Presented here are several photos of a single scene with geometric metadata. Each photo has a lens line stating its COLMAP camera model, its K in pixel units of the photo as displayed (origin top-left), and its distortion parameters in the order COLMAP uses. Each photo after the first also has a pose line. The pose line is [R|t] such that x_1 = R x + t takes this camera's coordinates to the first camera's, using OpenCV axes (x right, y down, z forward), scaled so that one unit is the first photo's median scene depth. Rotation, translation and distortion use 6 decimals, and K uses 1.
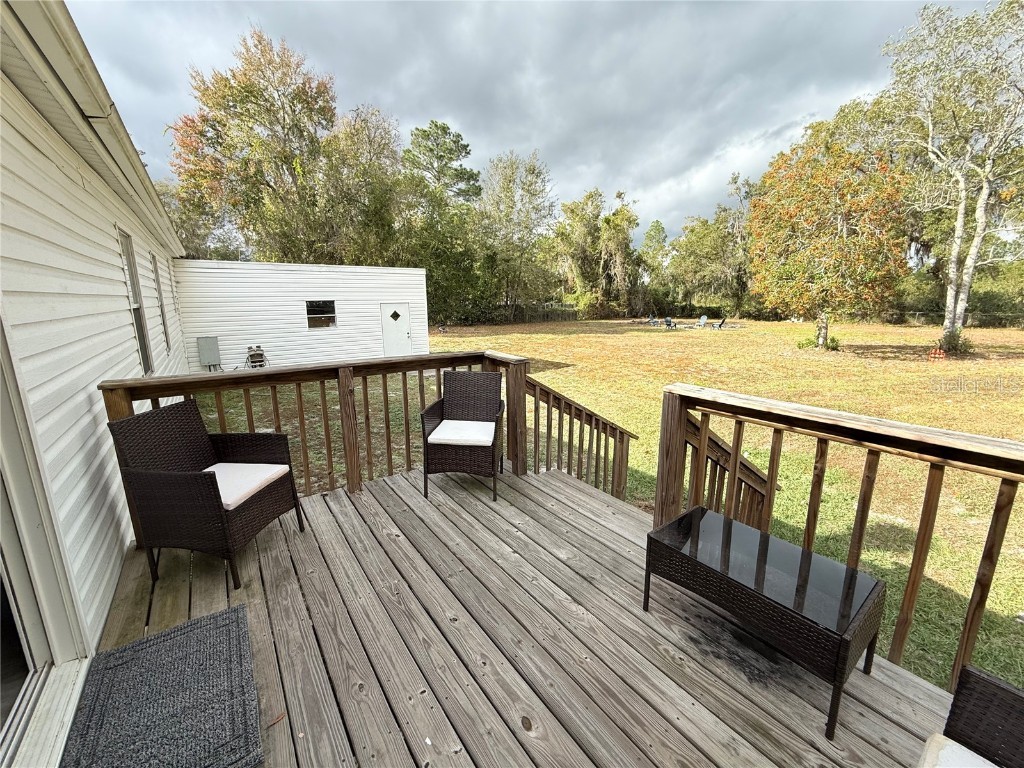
lens RADIAL K [[410.0, 0, 507.7], [0, 410.0, 385.5], [0, 0, 1]] dist [-0.000733, -0.000148]
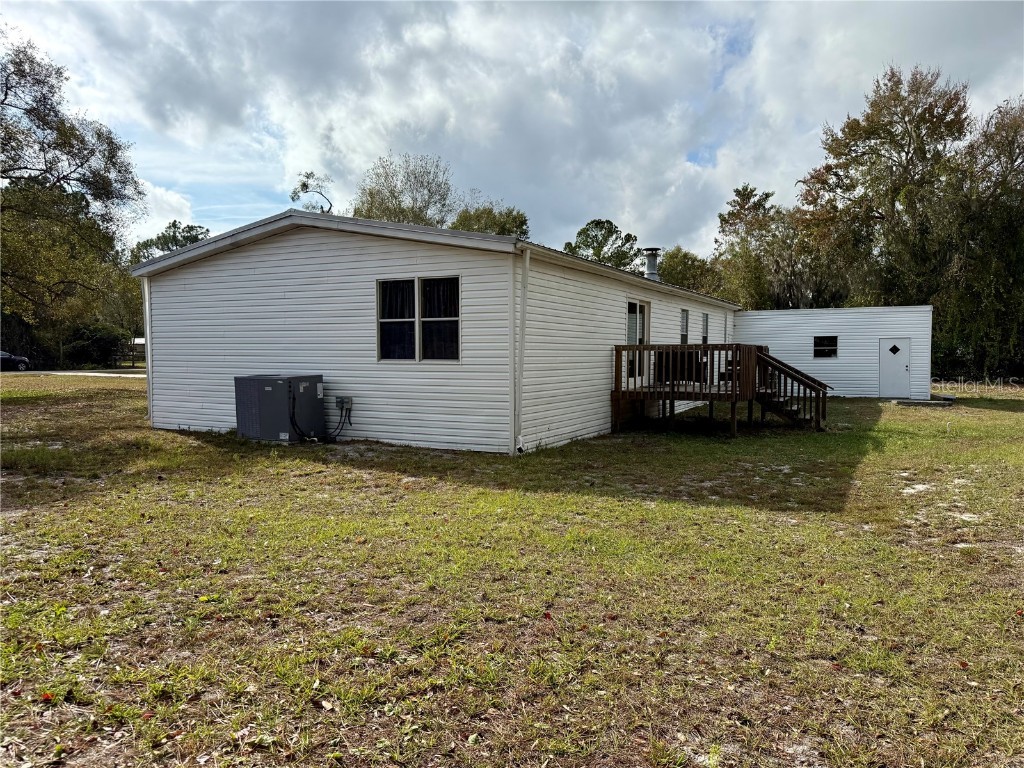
lens RADIAL K [[691.2, 0, 507.0], [0, 691.2, 381.9], [0, 0, 1]] dist [-0.003604, -0.014860]
pose [[0.423611, 0.055181, -0.904162, 0.574438], [-0.196104, 0.980059, -0.032064, 0.101910], [0.884362, 0.190892, 0.425985, -0.395483]]
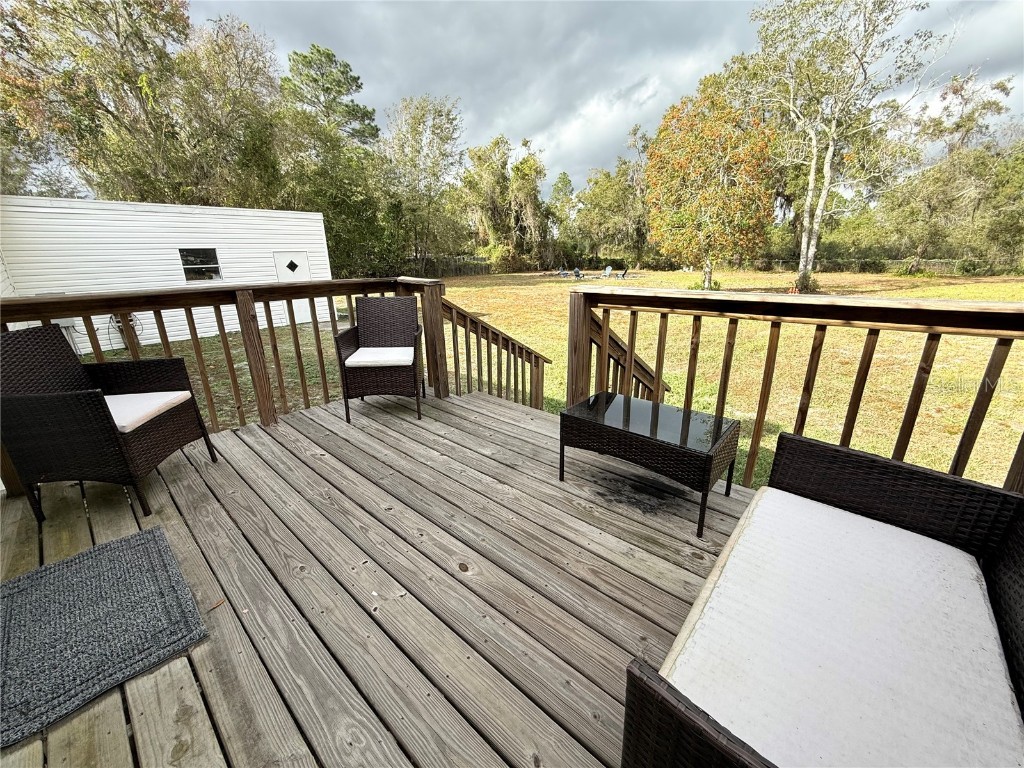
lens RADIAL K [[410.0, 0, 508.9], [0, 410.0, 384.0], [0, 0, 1]] dist [-0.000733, -0.000148]
pose [[0.977994, -0.072630, 0.195583, -0.000993], [0.053072, 0.993218, 0.103451, 0.013303], [-0.201770, -0.090795, 0.975215, -0.005380]]
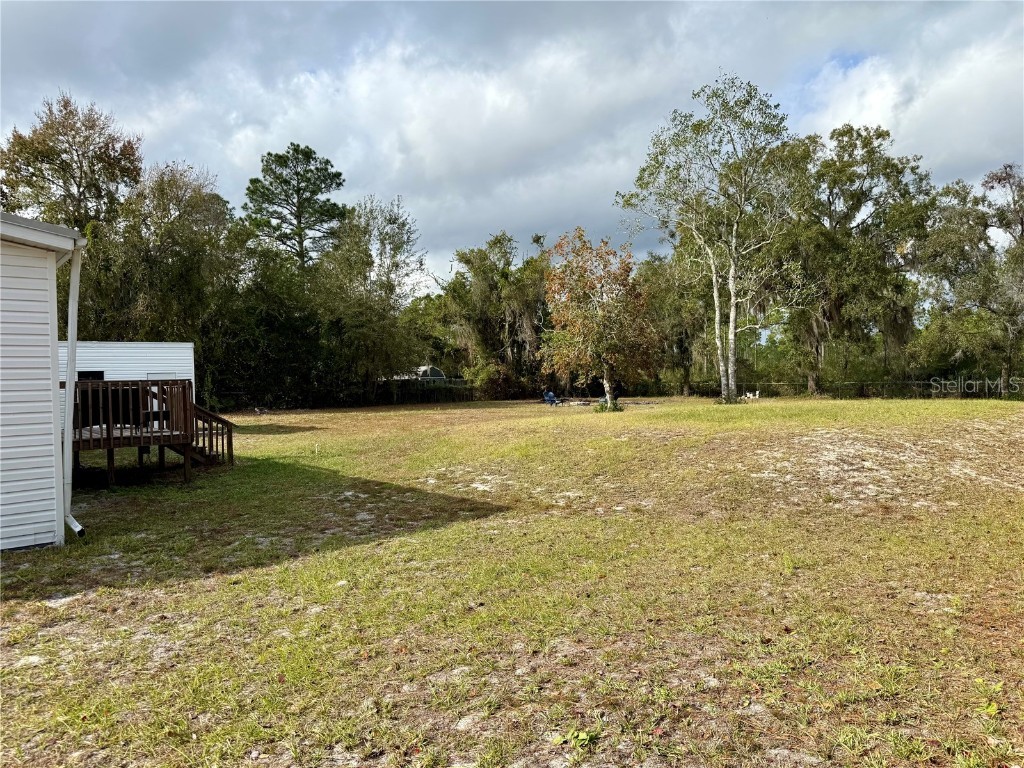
lens RADIAL K [[691.2, 0, 512.4], [0, 691.2, 388.7], [0, 0, 1]] dist [-0.003604, -0.014860]
pose [[0.996149, -0.013502, 0.086632, 0.306570], [0.029791, 0.981408, -0.189605, 0.135163], [-0.082461, 0.191456, 0.978031, -0.546909]]
